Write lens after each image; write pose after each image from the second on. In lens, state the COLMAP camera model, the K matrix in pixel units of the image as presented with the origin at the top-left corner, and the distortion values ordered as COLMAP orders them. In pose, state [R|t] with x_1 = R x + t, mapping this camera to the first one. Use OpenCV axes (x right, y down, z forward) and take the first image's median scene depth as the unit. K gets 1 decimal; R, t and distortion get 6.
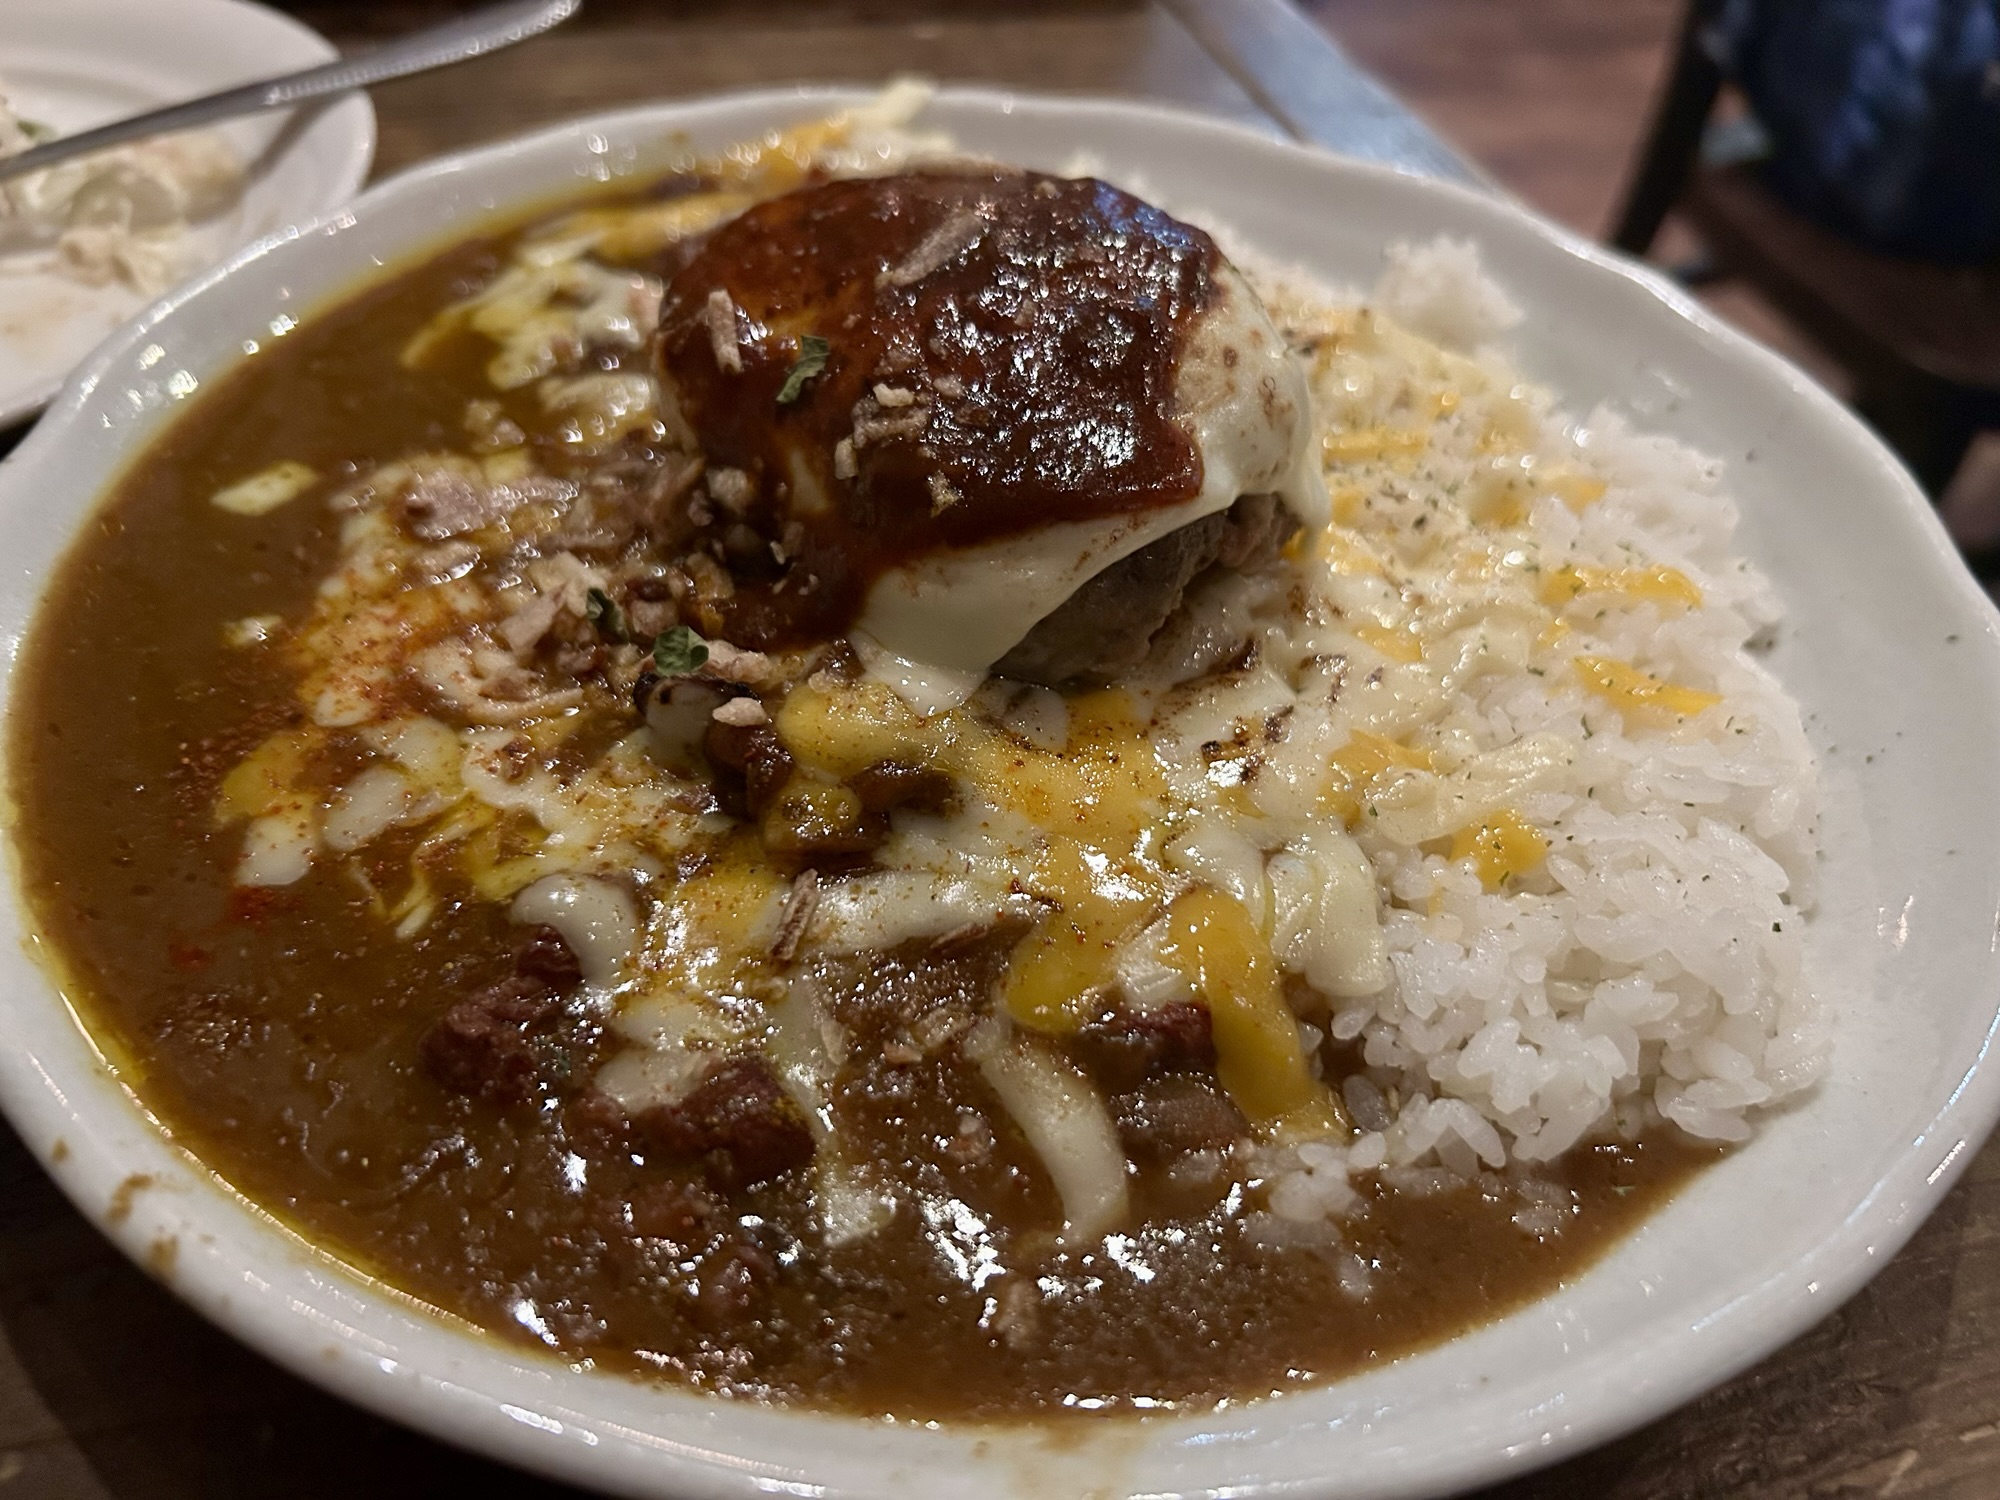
lens RADIAL K [[1528.4, 0, 1000.0], [0, 1528.4, 750.0], [0, 0, 1]] dist [0.036824, -0.071096]
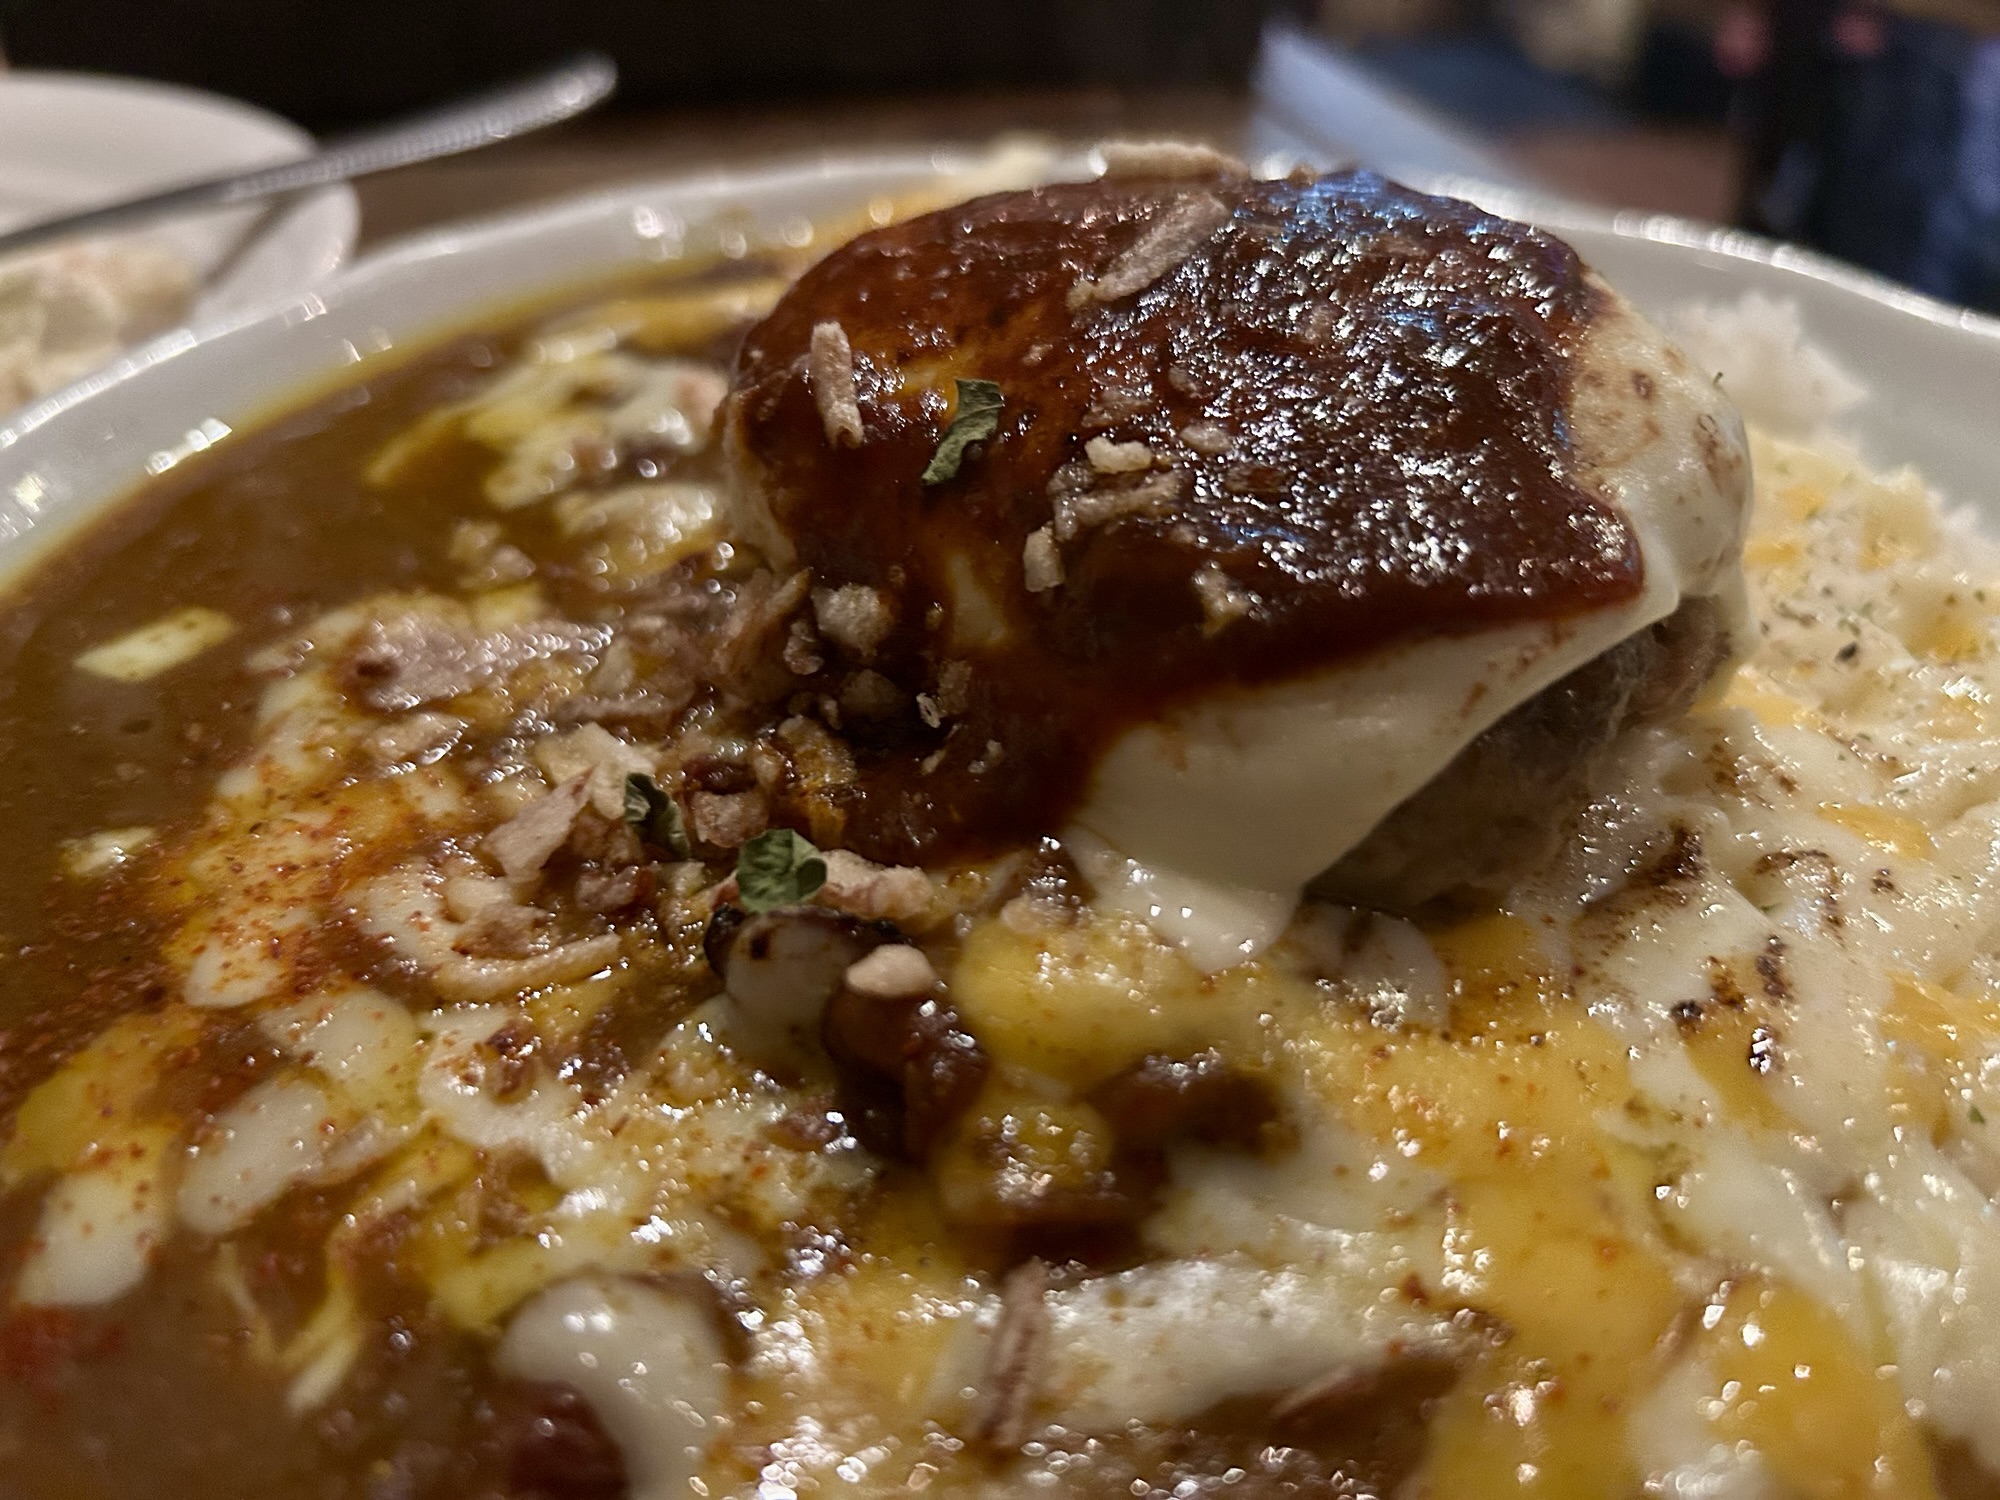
lens RADIAL K [[1604.4, 0, 1001.9], [0, 1604.4, 728.9], [0, 0, 1]] dist [0.017602, -0.087643]
pose [[0.999643, -0.024507, -0.010675, -0.113778], [0.022704, 0.989195, -0.144840, -0.025828], [0.014109, 0.144546, 0.989397, 0.364011]]
